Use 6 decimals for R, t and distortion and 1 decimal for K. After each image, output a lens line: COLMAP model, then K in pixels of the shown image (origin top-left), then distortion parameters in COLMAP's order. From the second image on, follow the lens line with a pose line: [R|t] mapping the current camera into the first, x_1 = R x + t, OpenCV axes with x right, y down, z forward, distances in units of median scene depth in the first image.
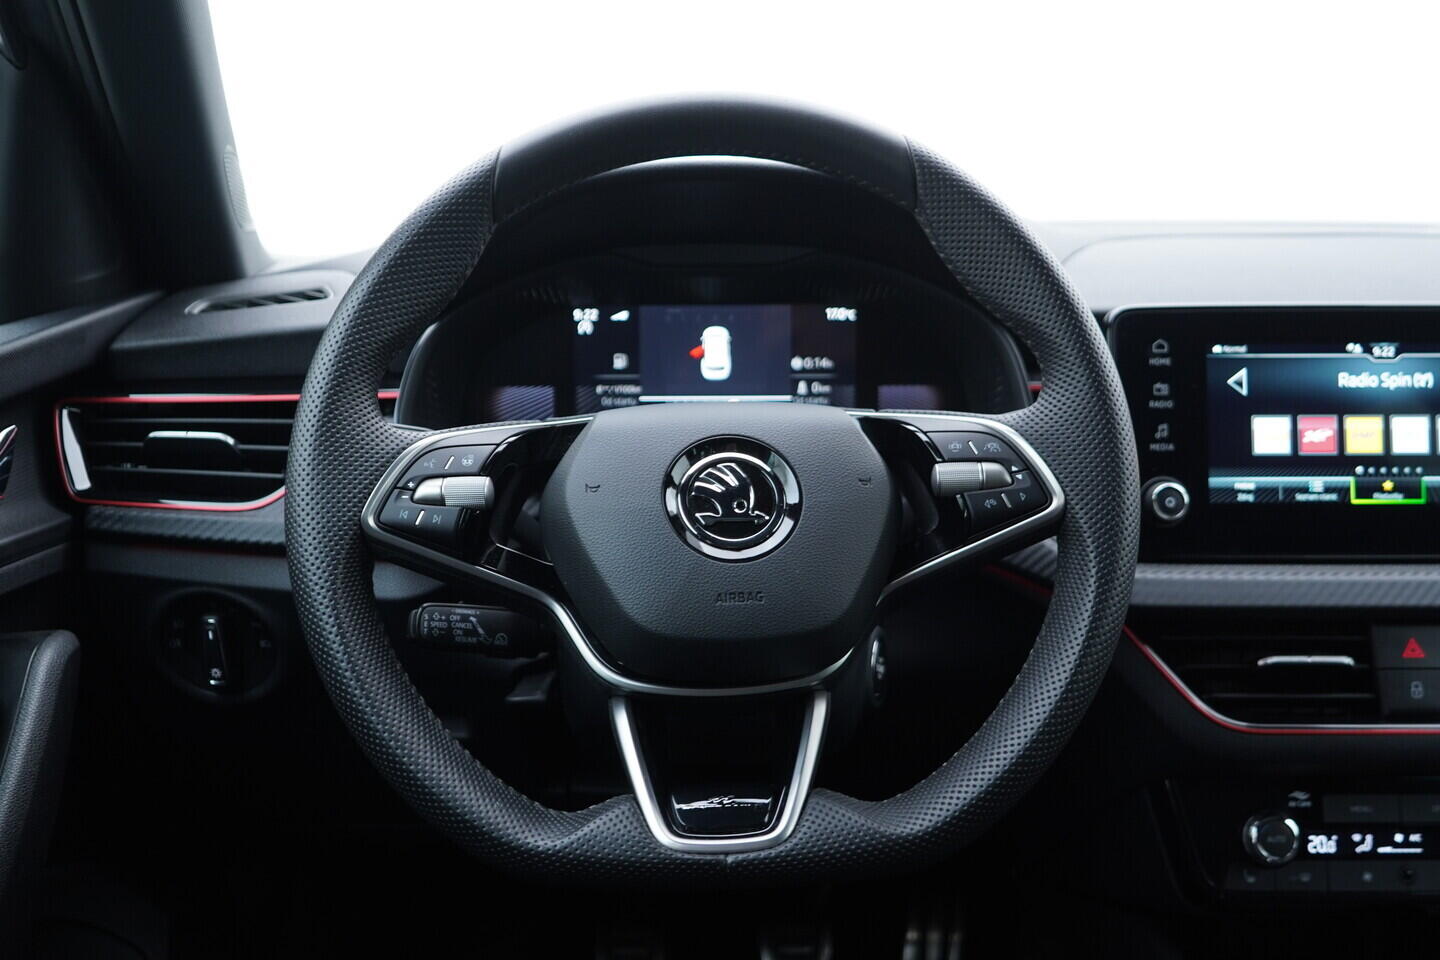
lens RADIAL K [[1464.8, 0, 723.3], [0, 1464.8, 479.1], [0, 0, 1]] dist [0.000331, 0.000000]
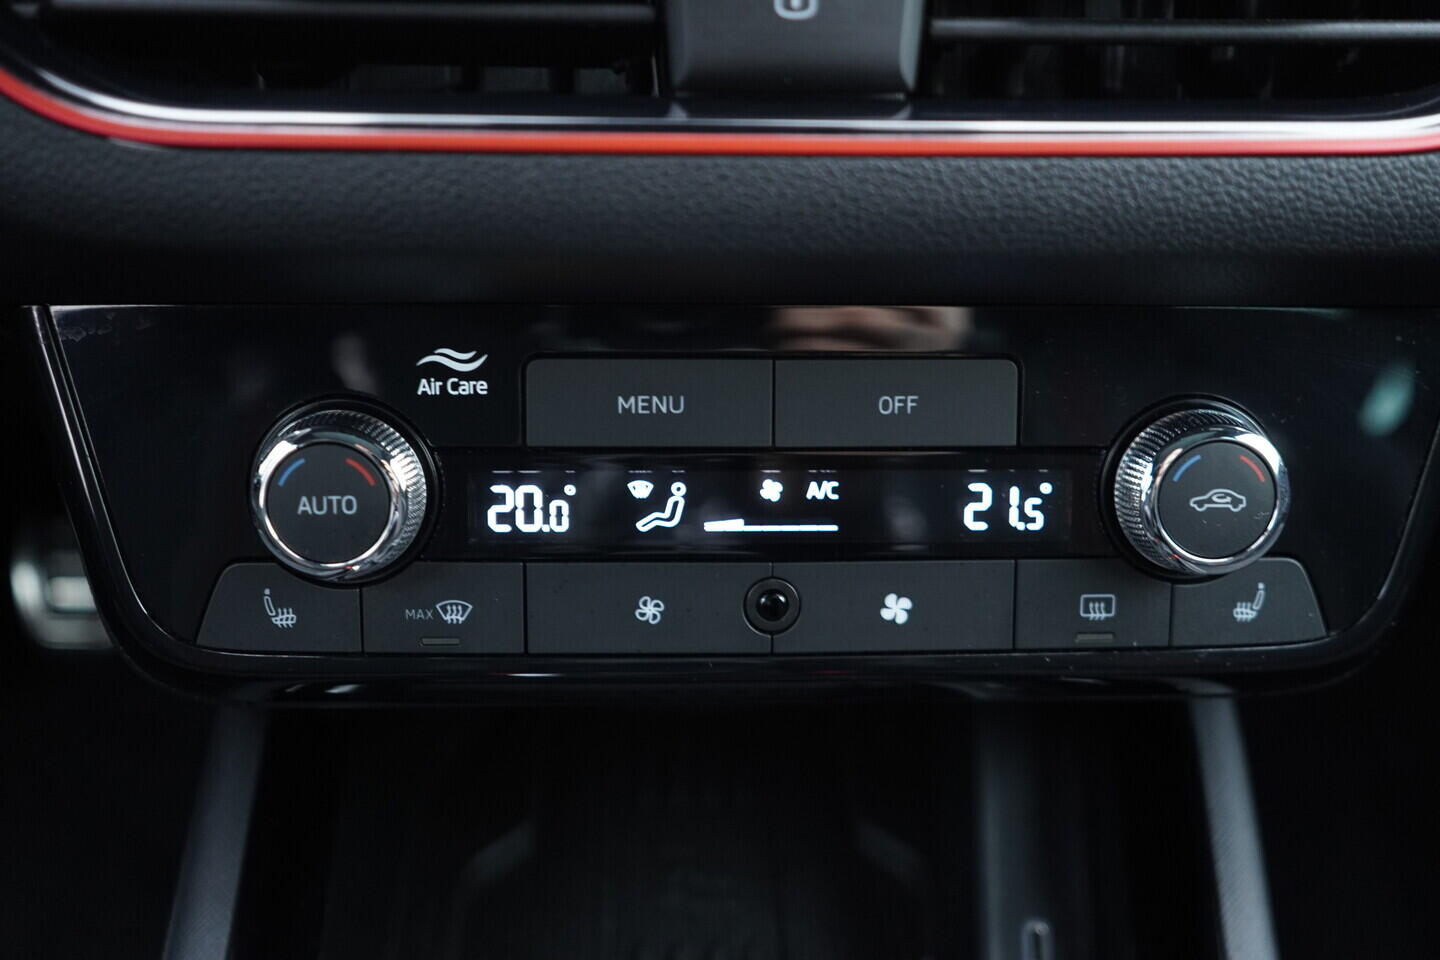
lens RADIAL K [[1464.8, 0, 716.2], [0, 1464.8, 482.6], [0, 0, 1]] dist [0.000331, 0.000000]
pose [[0.999482, 0.005069, 0.031773, 0.439192], [-0.015529, 0.940872, 0.338406, 0.134925], [-0.028179, -0.338724, 0.940464, 0.699803]]
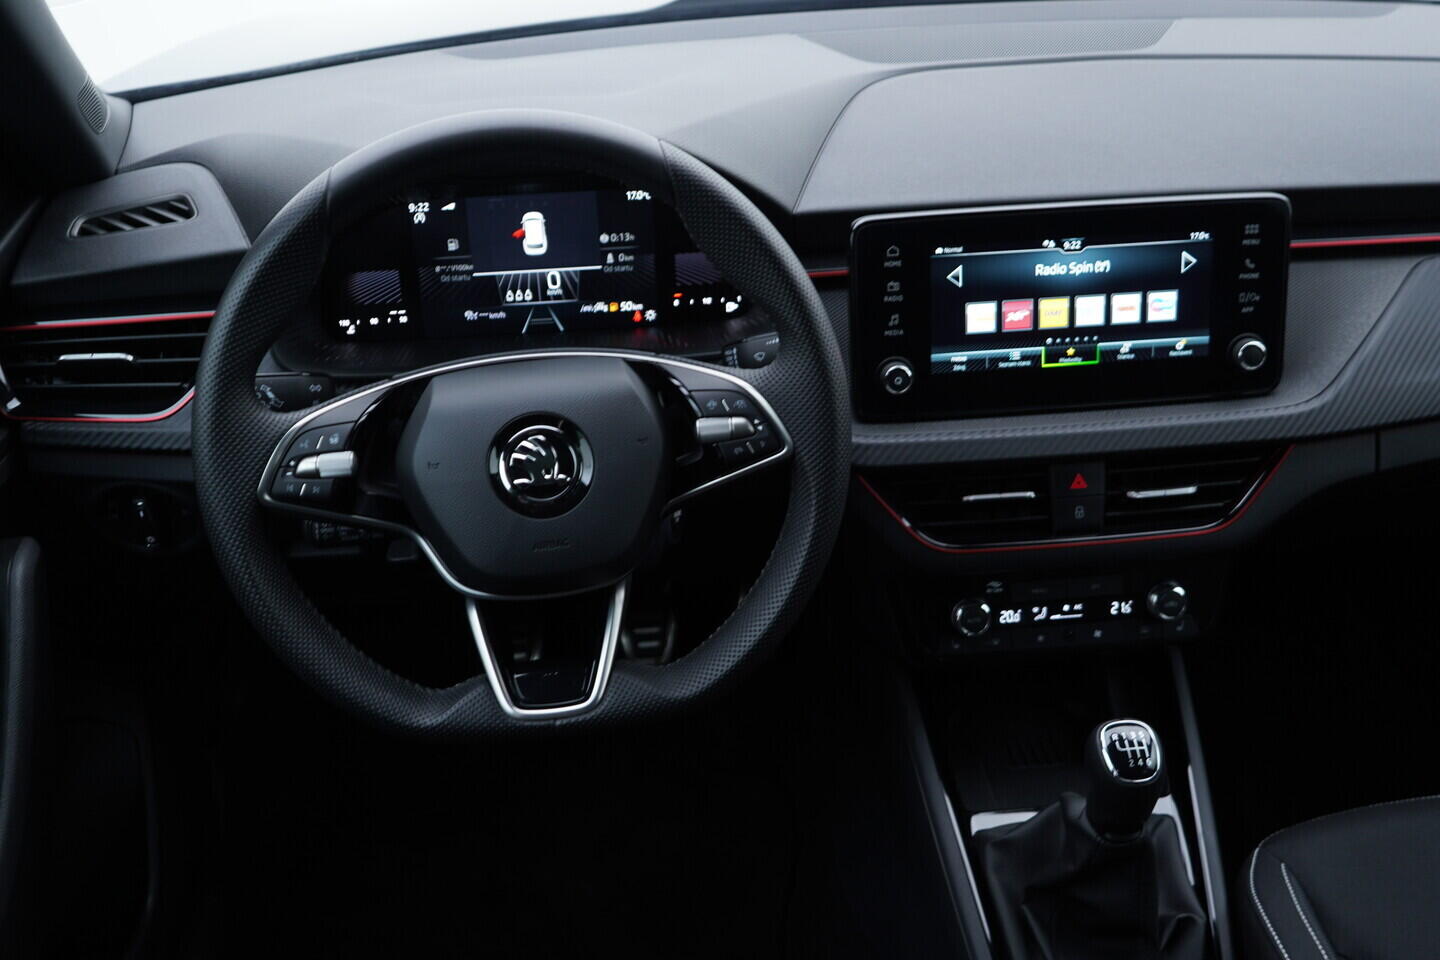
lens RADIAL K [[1464.8, 0, 723.3], [0, 1464.8, 478.2], [0, 0, 1]] dist [0.000331, 0.000000]
pose [[0.996187, -0.062992, 0.060355, 0.072049], [0.039389, 0.942070, 0.333095, -0.330670], [-0.077841, -0.329447, 0.940960, -0.207519]]
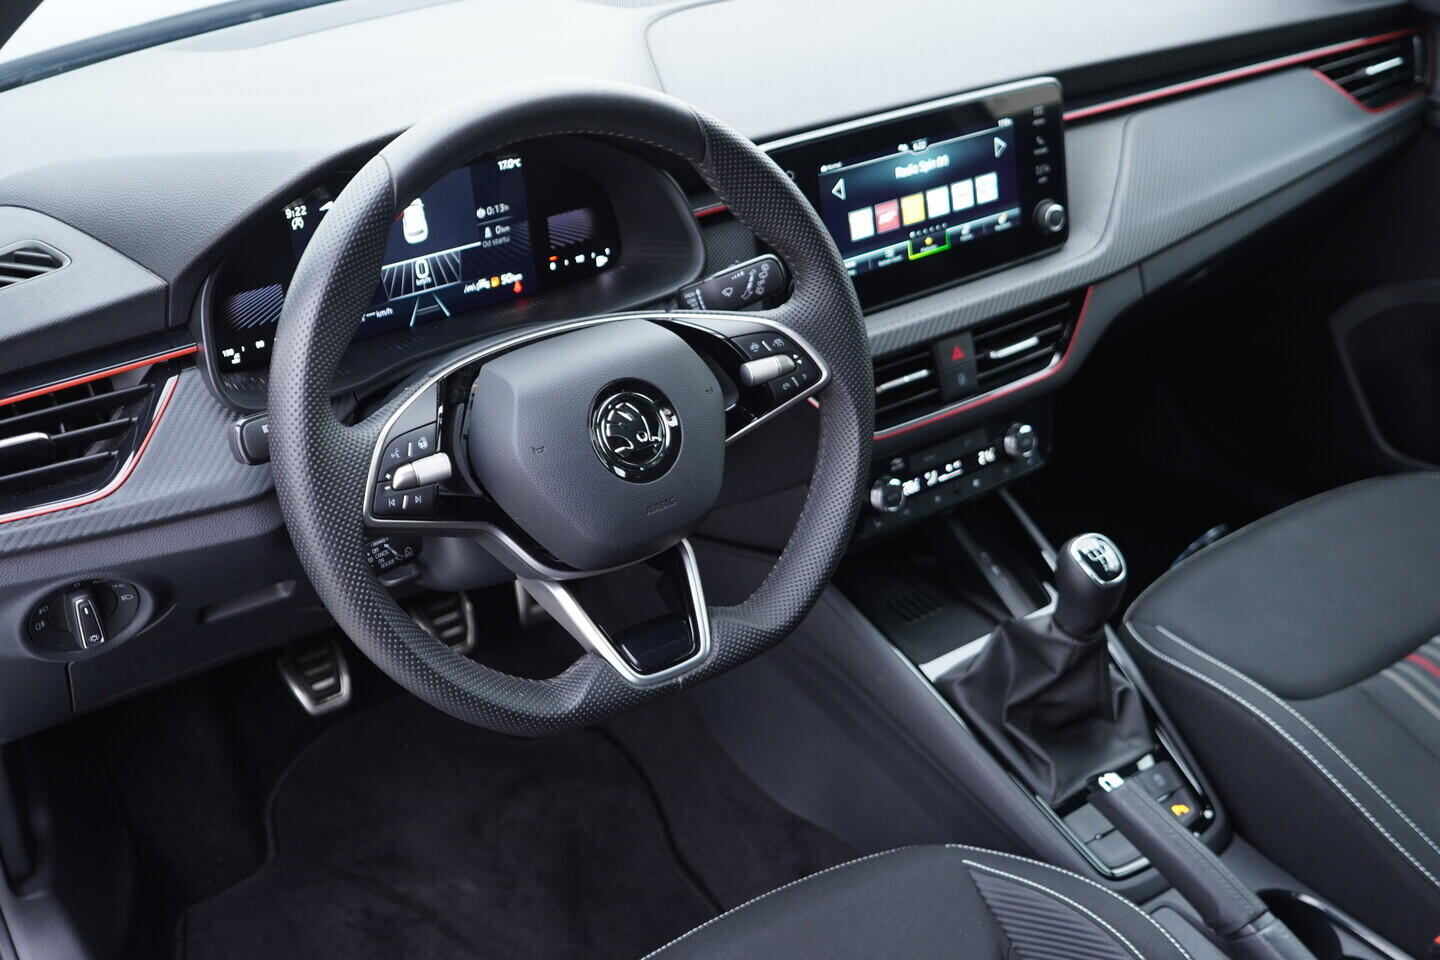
lens RADIAL K [[1464.8, 0, 713.9], [0, 1464.8, 474.0], [0, 0, 1]] dist [0.000331, 0.000000]
pose [[0.833144, -0.297766, 0.466054, -0.456732], [0.107221, 0.913664, 0.392073, -0.374247], [-0.542563, -0.276682, 0.793141, -0.079821]]
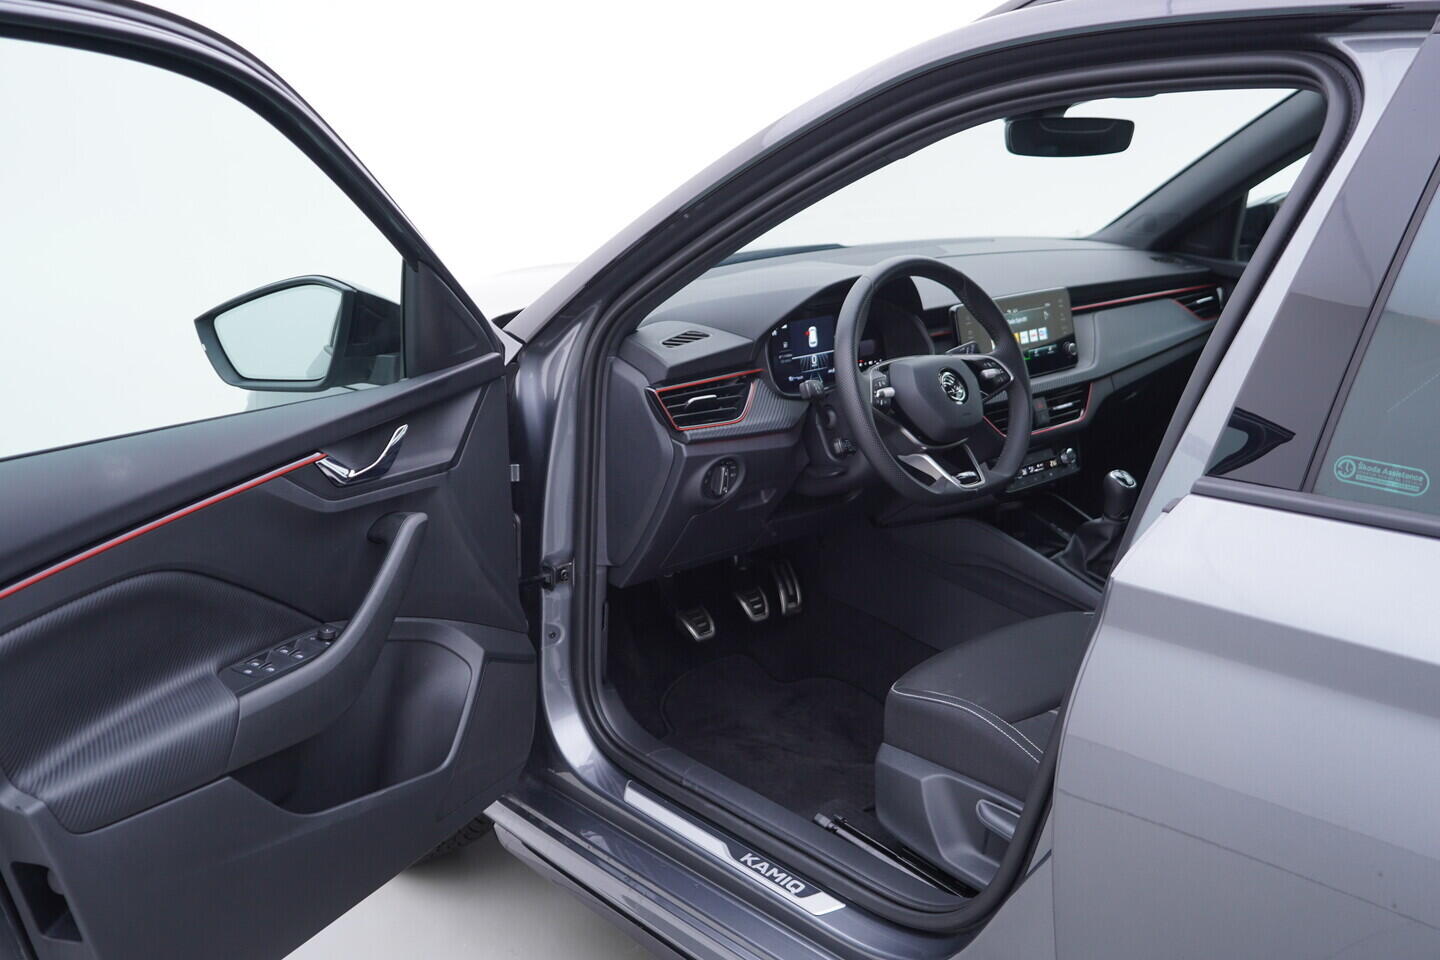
lens RADIAL K [[1464.8, 0, 716.7], [0, 1464.8, 485.6], [0, 0, 1]] dist [0.000331, 0.000000]
pose [[0.759878, -0.186312, 0.622794, -2.029052], [0.129402, 0.982228, 0.135954, -0.230202], [-0.637056, -0.022718, 0.770483, -0.983135]]
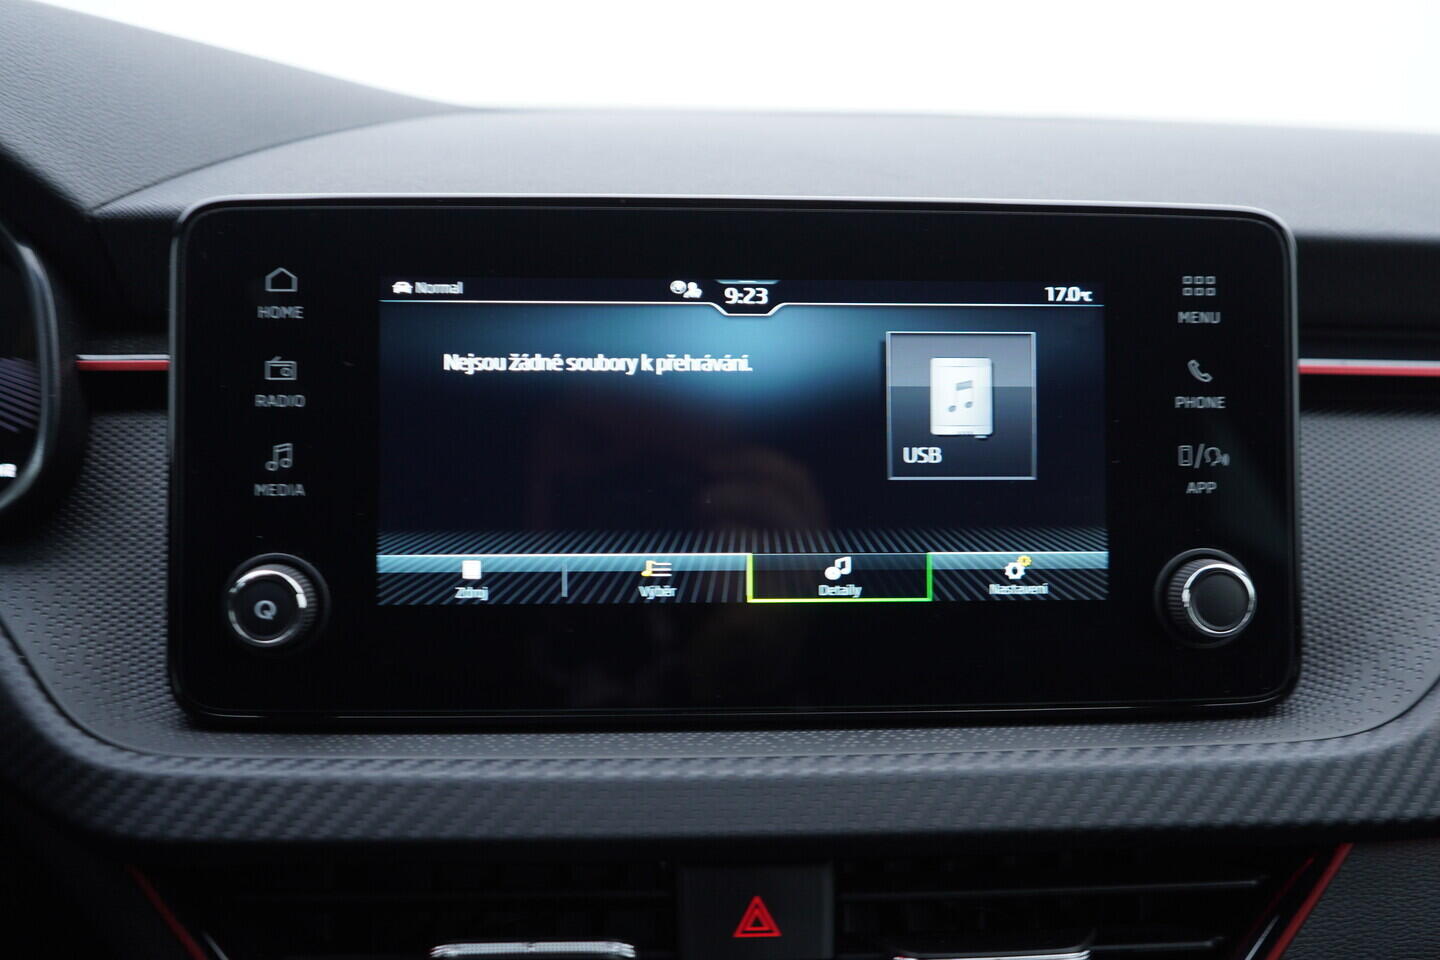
lens RADIAL K [[1464.8, 0, 716.7], [0, 1464.8, 476.0], [0, 0, 1]] dist [0.000331, 0.000000]
pose [[0.998623, 0.002944, 0.052380, 0.422814], [-0.004368, 0.999624, 0.027079, -0.040650], [-0.052281, -0.027270, 0.998260, 0.516735]]
